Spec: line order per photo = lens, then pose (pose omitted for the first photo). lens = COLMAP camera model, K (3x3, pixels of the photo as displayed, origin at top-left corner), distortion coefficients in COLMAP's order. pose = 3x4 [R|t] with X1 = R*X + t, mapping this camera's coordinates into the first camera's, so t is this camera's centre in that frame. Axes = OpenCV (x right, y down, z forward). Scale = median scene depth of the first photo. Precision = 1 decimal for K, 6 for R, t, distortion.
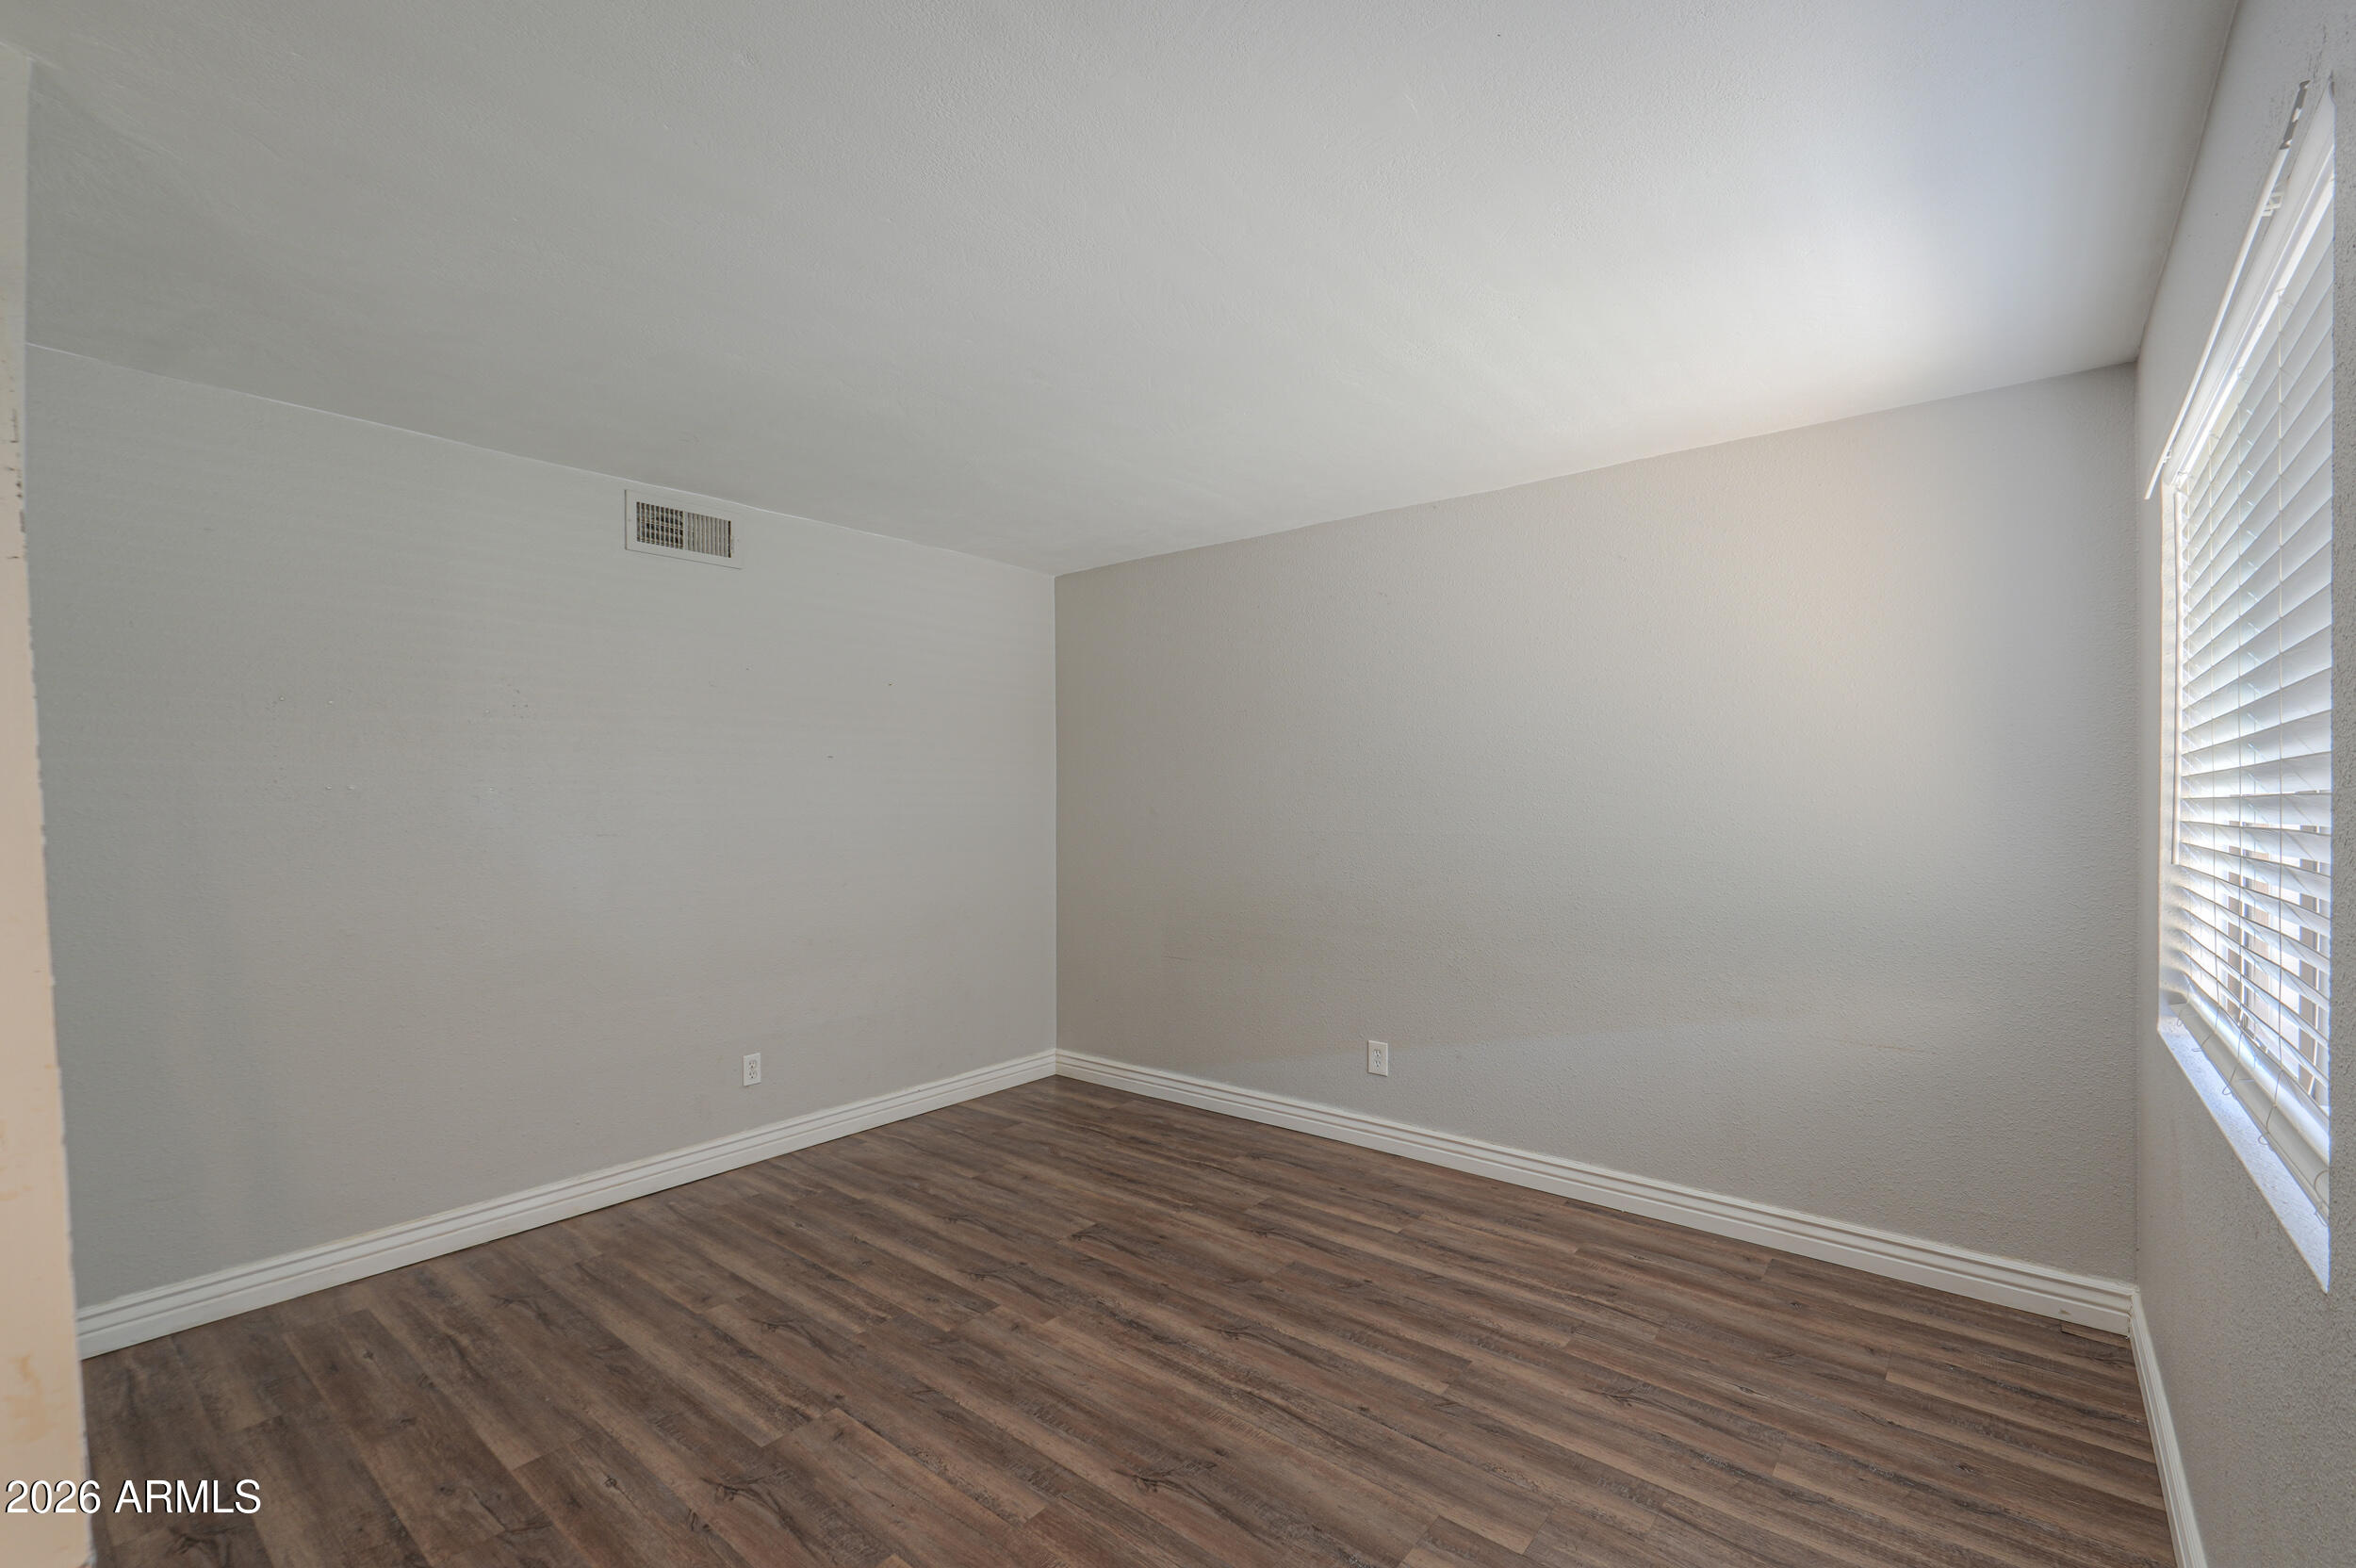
lens RADIAL K [[999.3, 0, 1171.0], [0, 999.3, 795.8], [0, 0, 1]] dist [-0.001281, 0.000751]
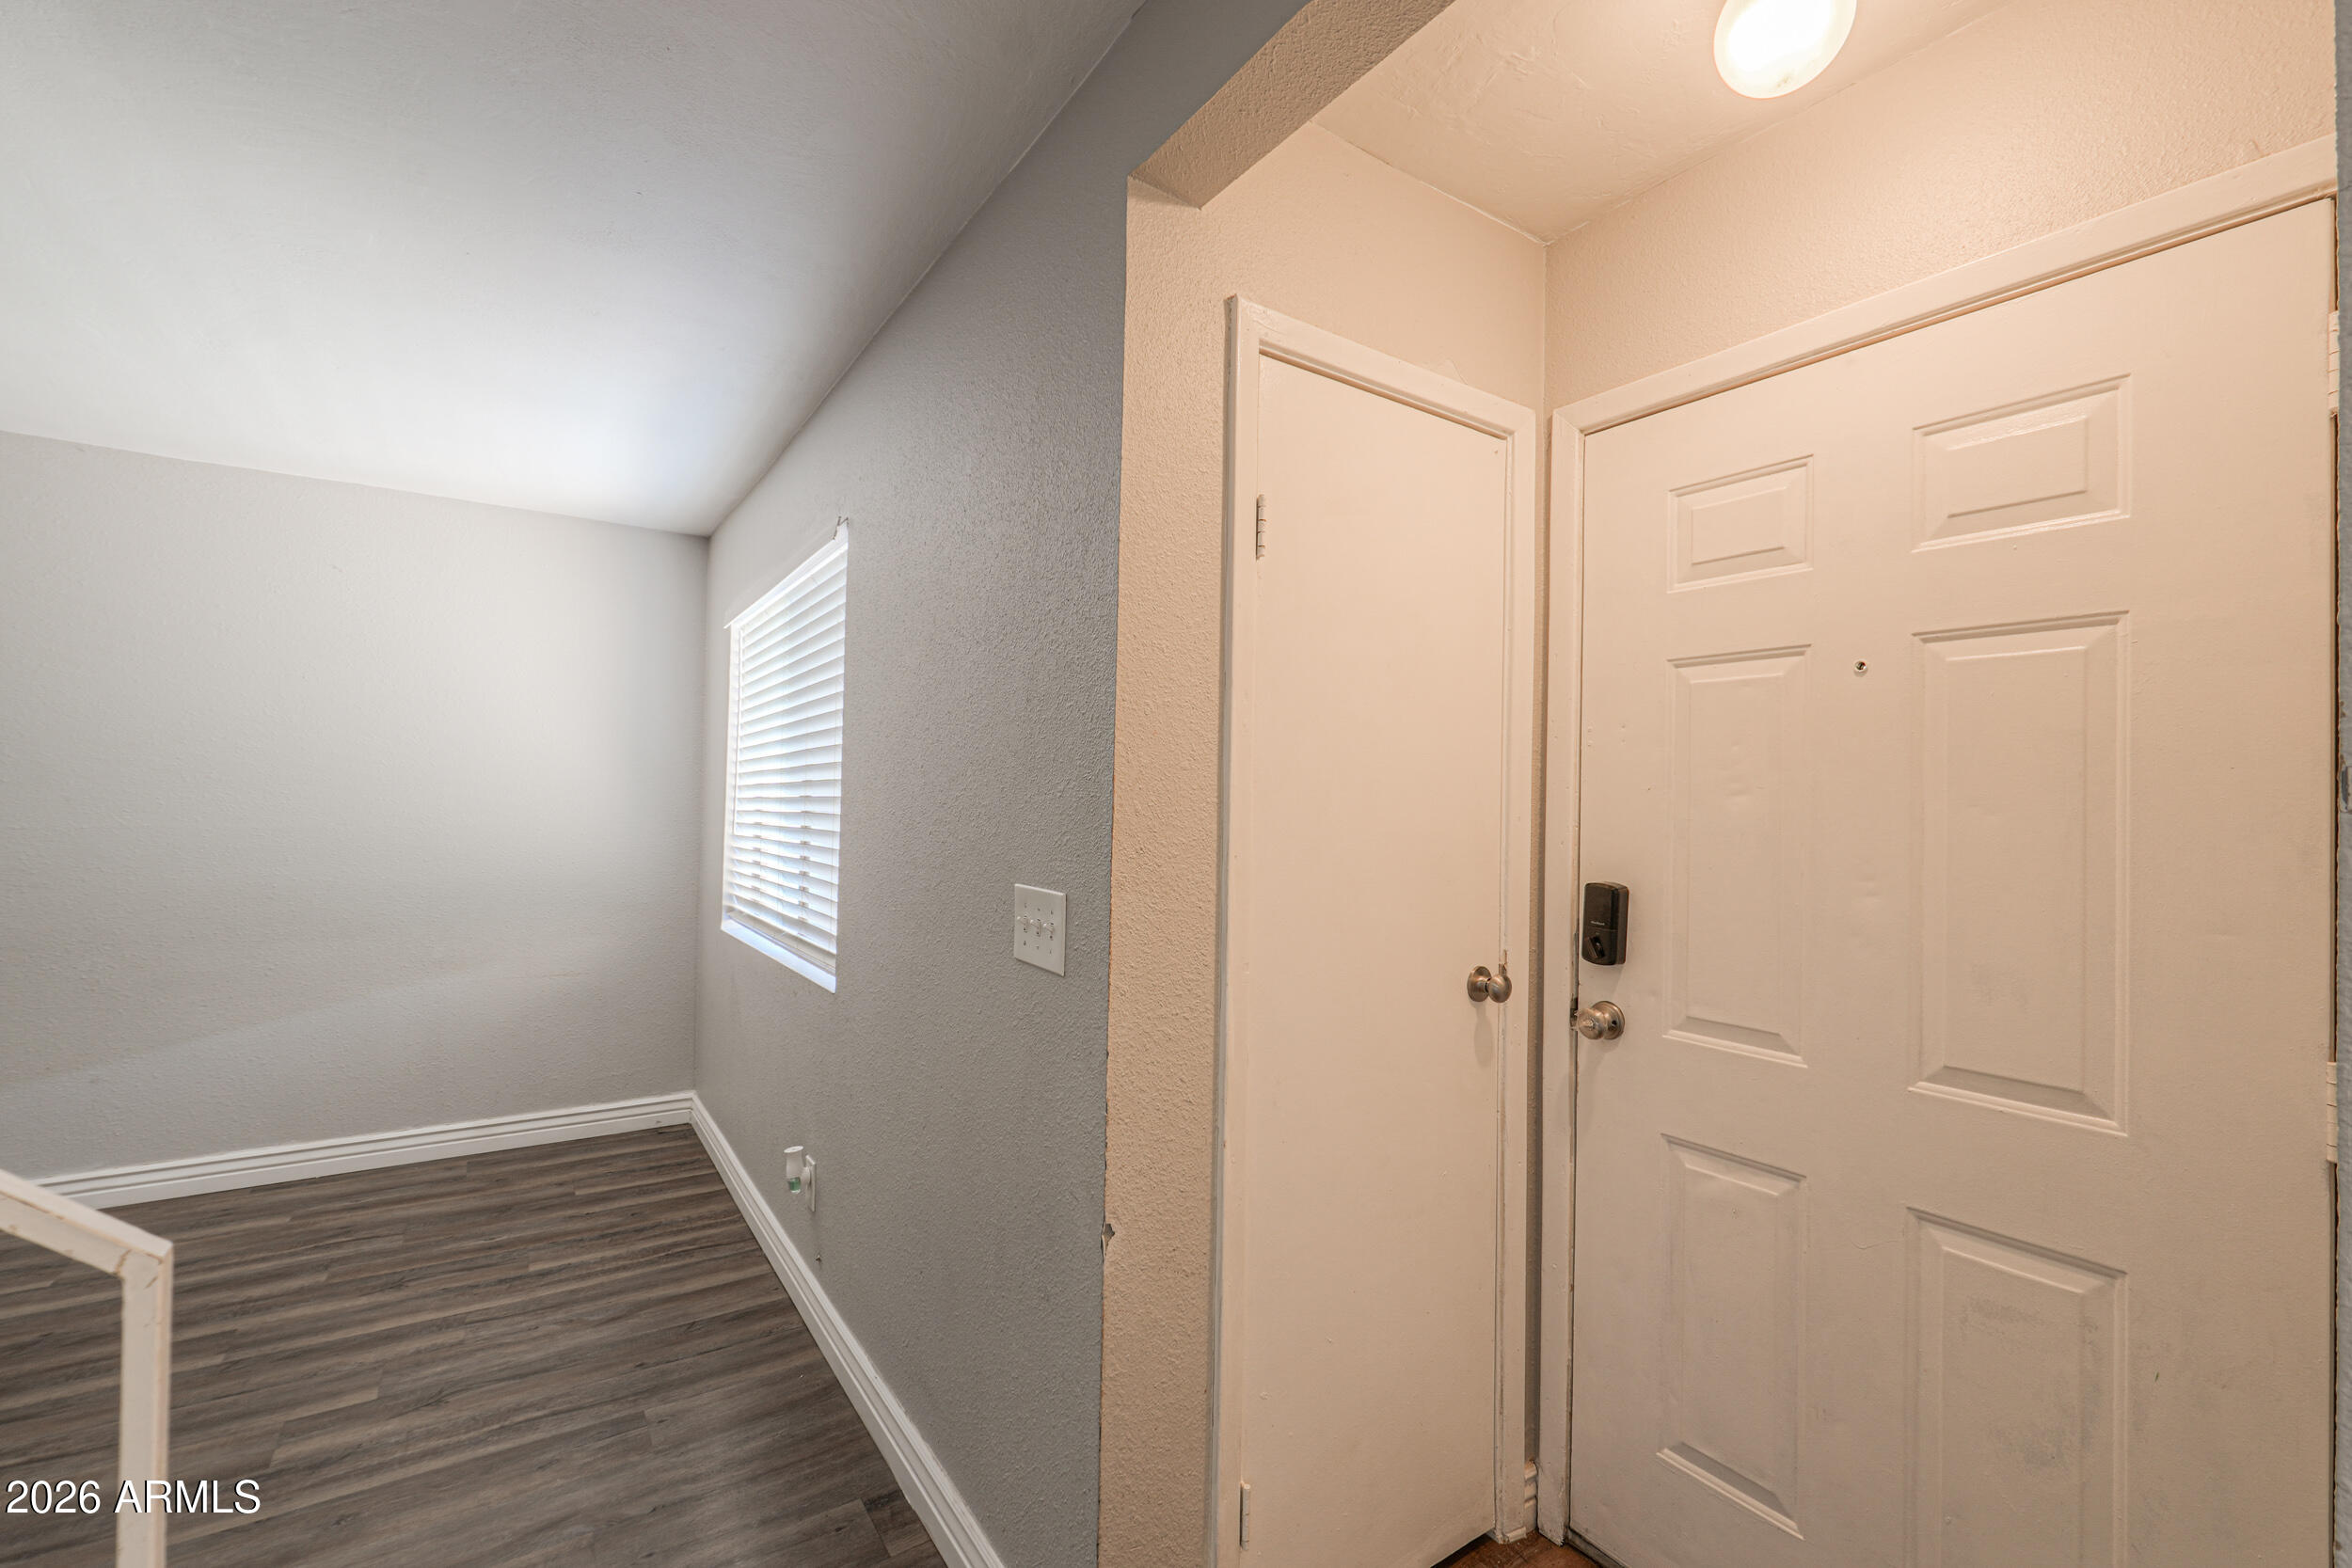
lens RADIAL K [[997.6, 0, 1169.9], [0, 997.6, 795.2], [0, 0, 1]] dist [-0.001281, 0.000751]
pose [[0.266430, 0.014532, 0.963745, -0.459175], [-0.019779, 0.999758, -0.009607, -0.000554], [-0.963651, -0.016502, 0.266653, -0.210859]]
